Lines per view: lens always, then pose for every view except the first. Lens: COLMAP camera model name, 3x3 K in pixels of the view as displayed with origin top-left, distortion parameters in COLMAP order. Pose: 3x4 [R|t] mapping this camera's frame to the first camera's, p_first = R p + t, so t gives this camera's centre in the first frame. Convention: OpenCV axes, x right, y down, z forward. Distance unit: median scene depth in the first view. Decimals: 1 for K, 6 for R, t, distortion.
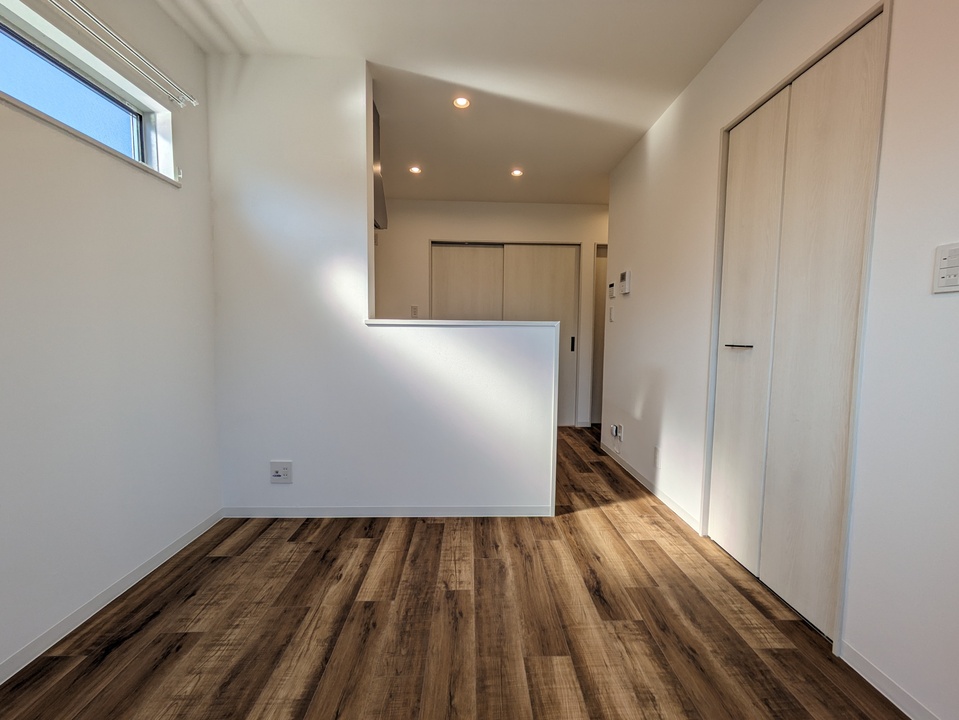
lens RADIAL K [[378.5, 0, 482.8], [0, 378.5, 359.5], [0, 0, 1]] dist [0.001694, 0.000882]
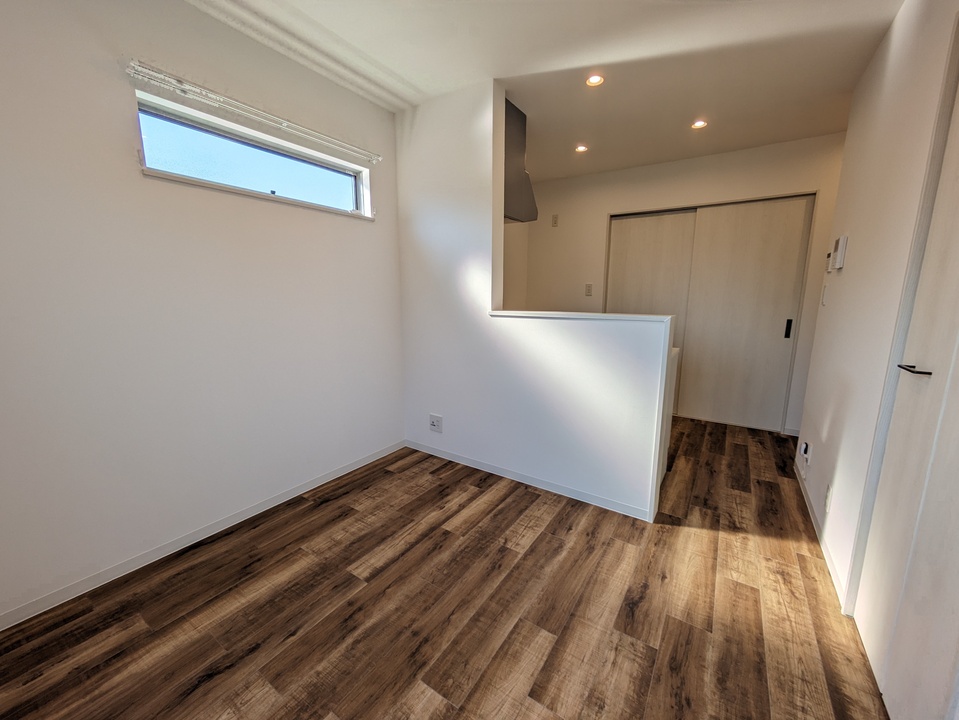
lens RADIAL K [[378.5, 0, 482.8], [0, 378.5, 359.5], [0, 0, 1]] dist [0.001694, 0.000882]
pose [[0.814007, 0.091716, -0.573568, 0.448169], [-0.035355, 0.993448, 0.108682, -0.100809], [0.579778, -0.068189, 0.811916, 0.019551]]
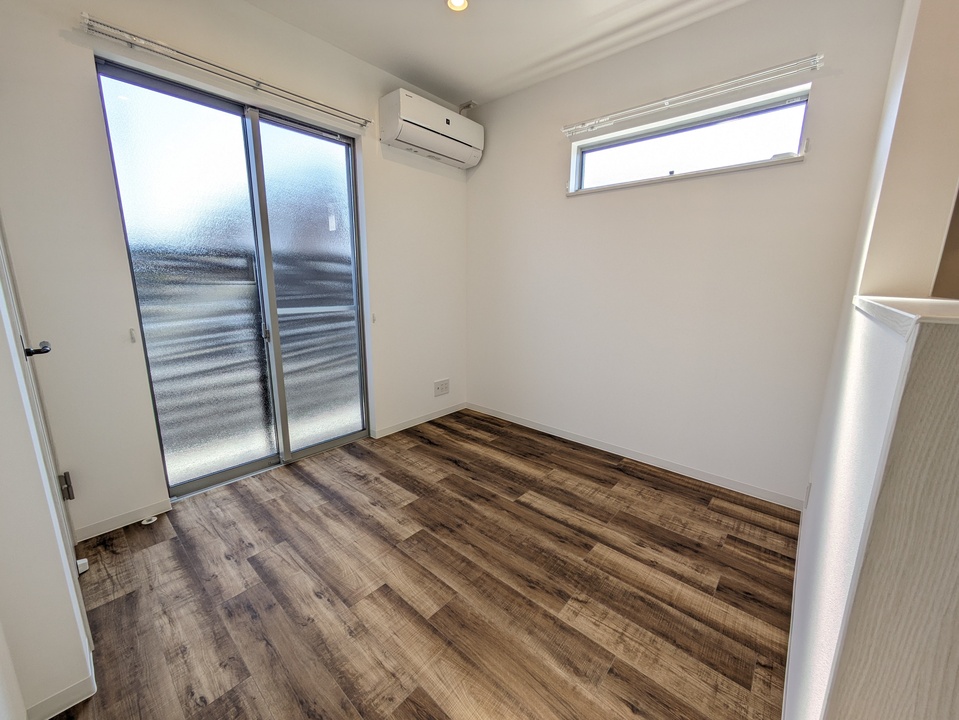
lens RADIAL K [[378.5, 0, 482.8], [0, 378.5, 359.5], [0, 0, 1]] dist [0.001694, 0.000882]
pose [[-0.684381, 0.128513, -0.717710, 0.576211], [-0.068991, 0.968514, 0.239209, -0.134515], [0.725853, 0.213225, -0.653966, 1.204046]]
